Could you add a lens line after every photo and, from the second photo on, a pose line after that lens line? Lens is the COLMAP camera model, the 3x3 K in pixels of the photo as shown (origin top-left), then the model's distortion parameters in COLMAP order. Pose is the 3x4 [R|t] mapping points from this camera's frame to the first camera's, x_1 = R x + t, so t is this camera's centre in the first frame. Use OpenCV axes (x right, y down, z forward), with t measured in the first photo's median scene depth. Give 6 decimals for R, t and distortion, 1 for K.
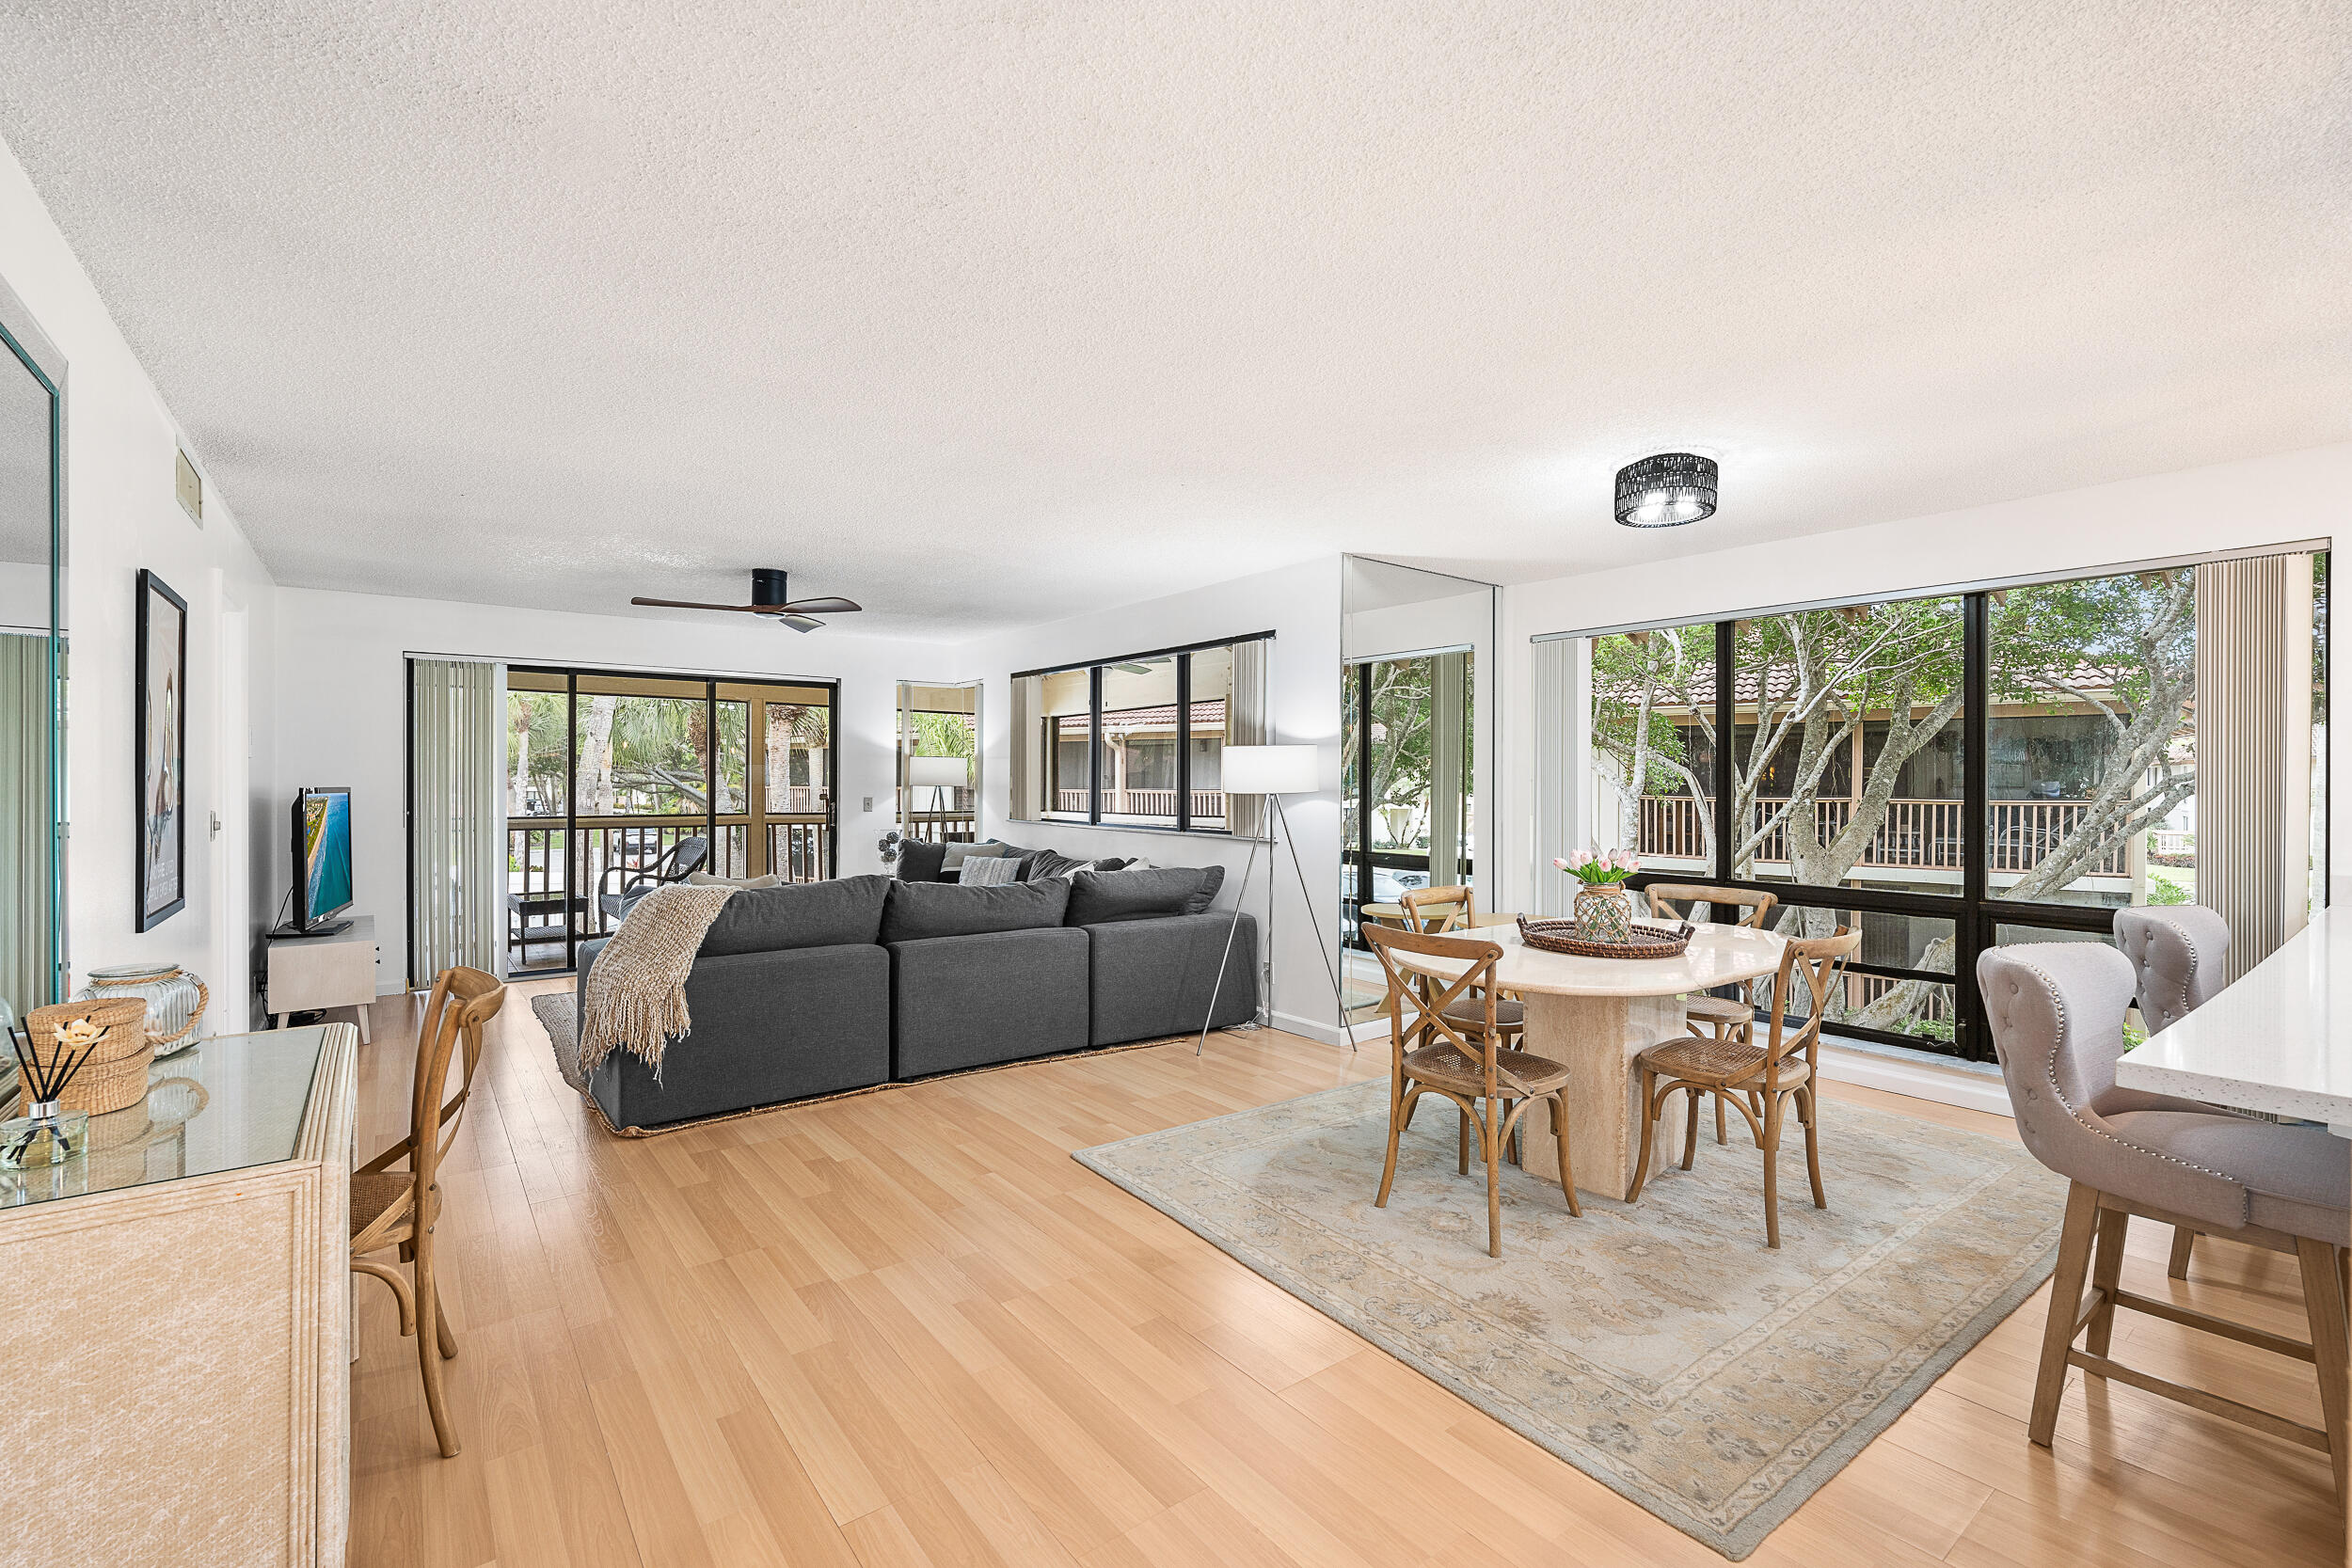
lens RADIAL K [[1044.0, 0, 1162.5], [0, 1044.0, 775.7], [0, 0, 1]] dist [-0.000206, -0.000025]
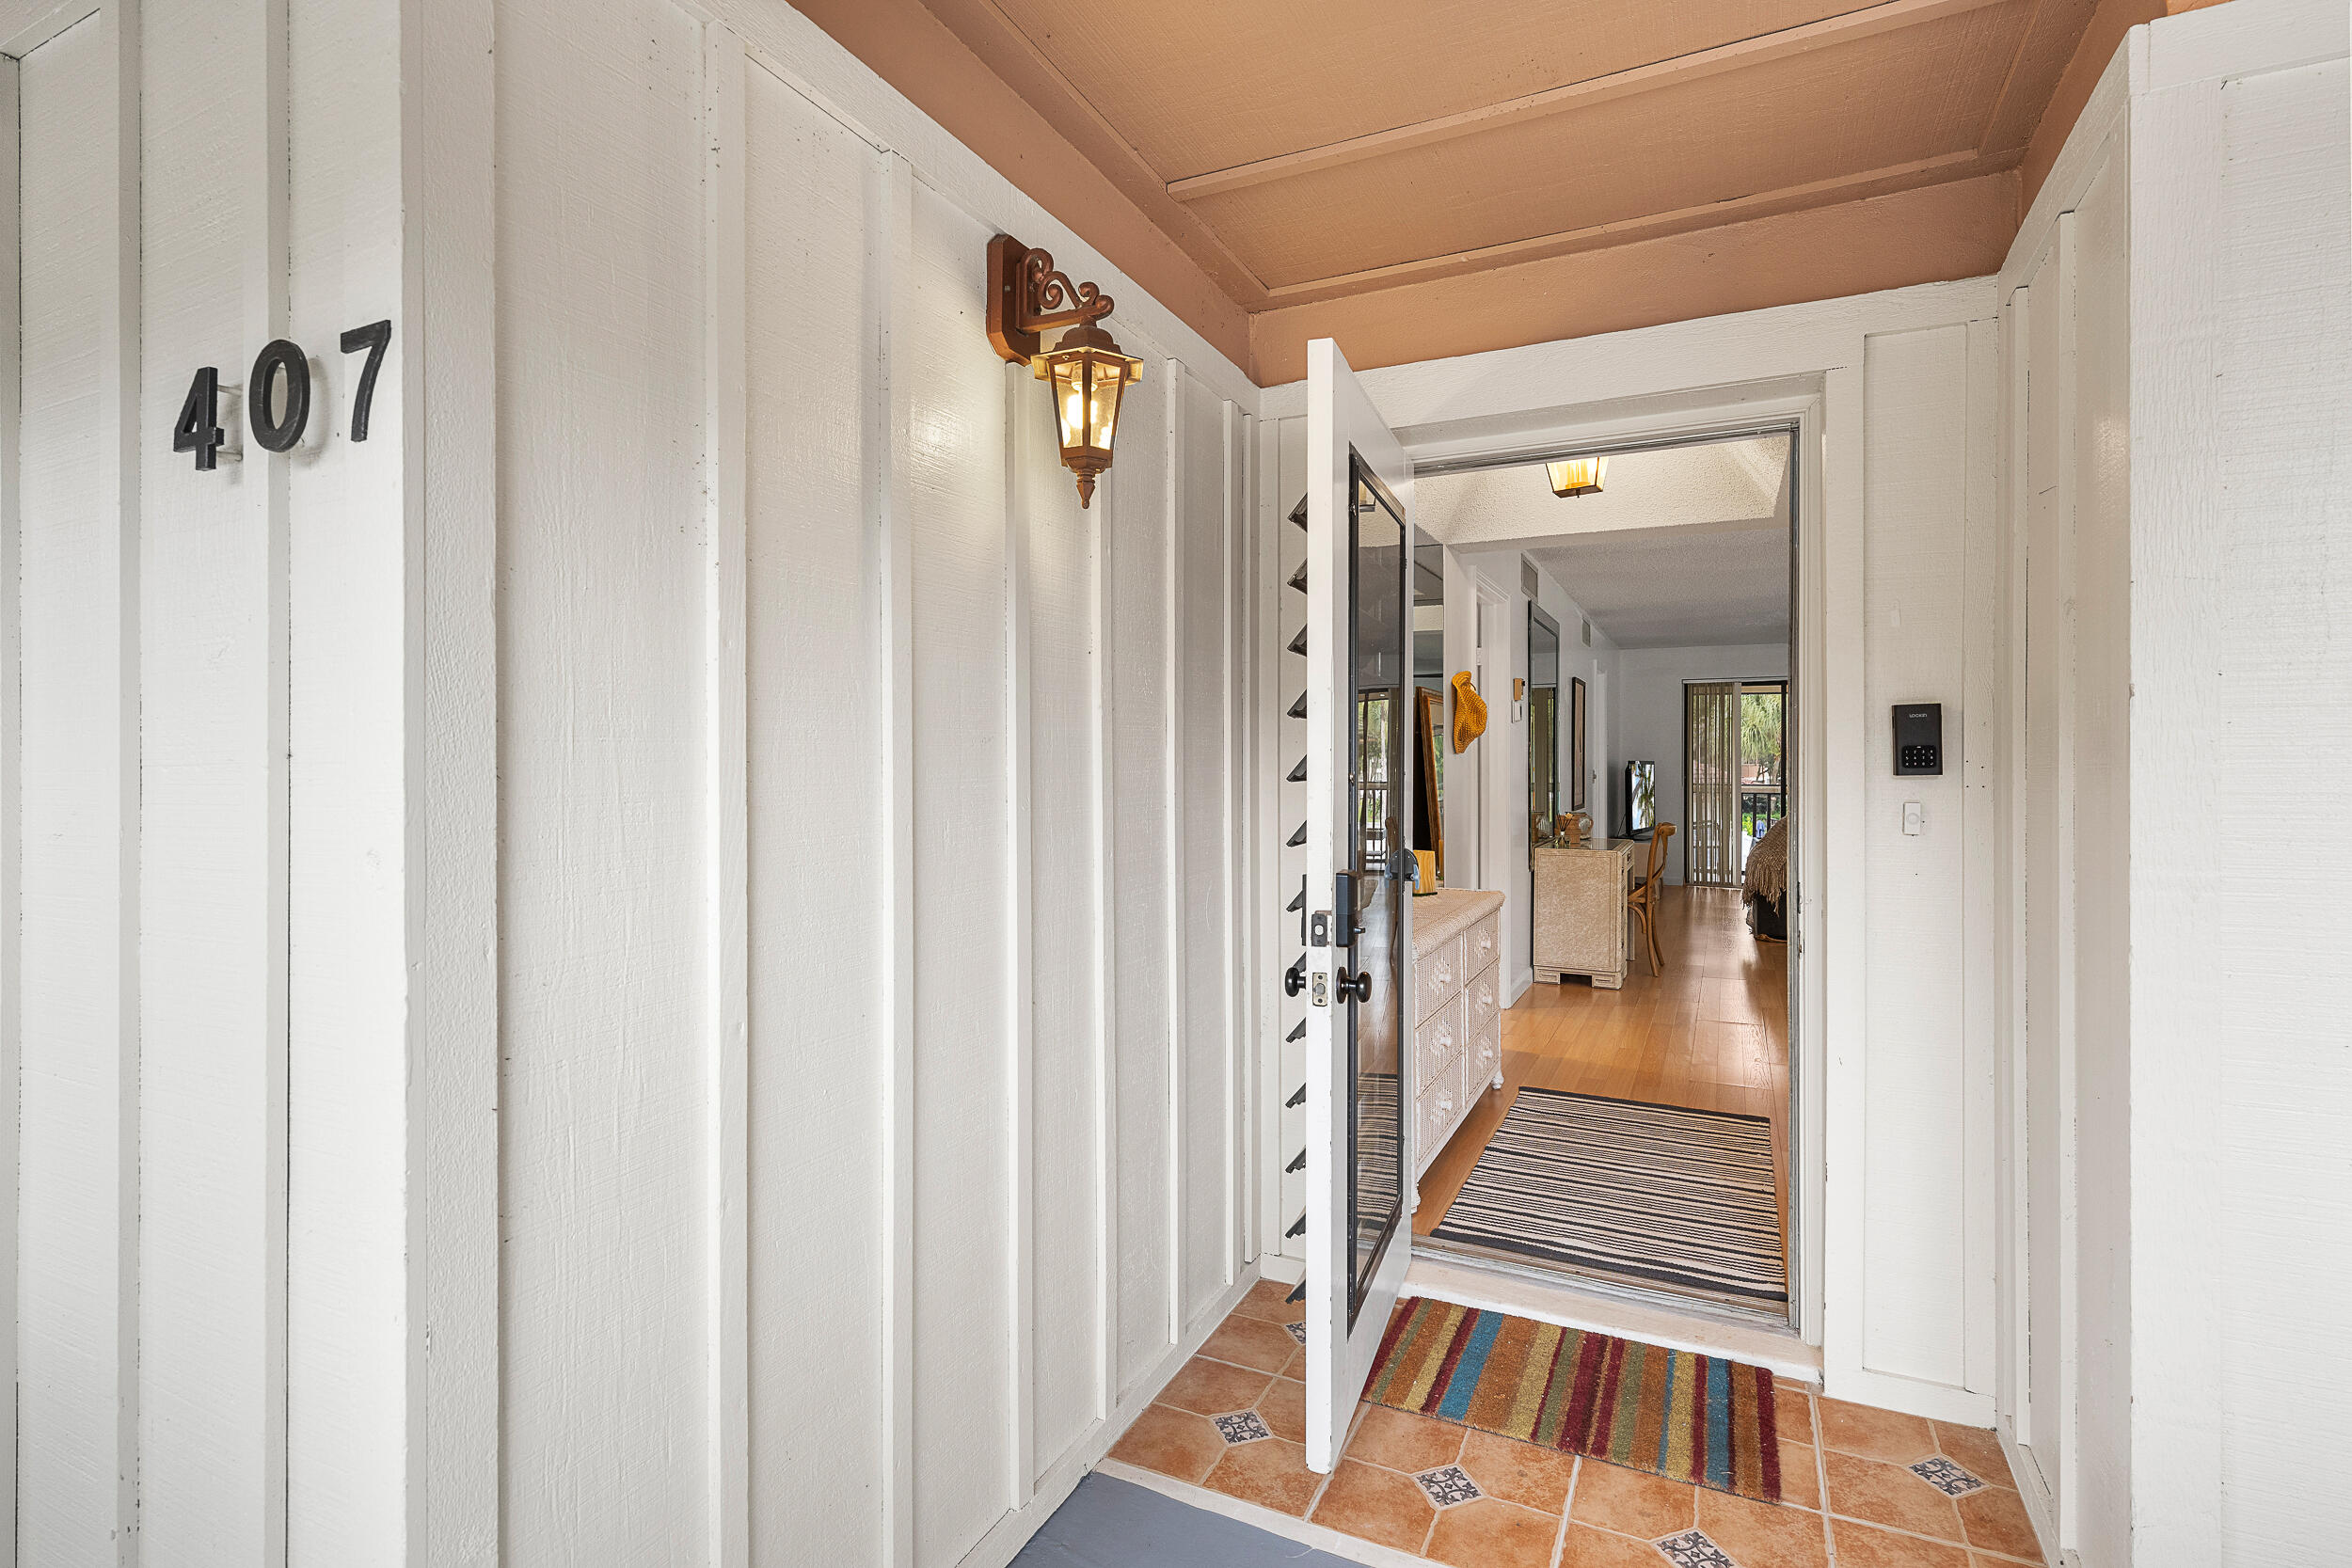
lens RADIAL K [[1127.4, 0, 1176.0], [0, 1127.4, 784.0], [0, 0, 1]] dist [-0.001715, -0.000162]
pose [[0.462723, 0.015564, -0.886366, 0.878149], [0.008193, 0.999728, 0.021832, 0.001738], [0.886465, -0.017365, 0.462469, -0.977016]]
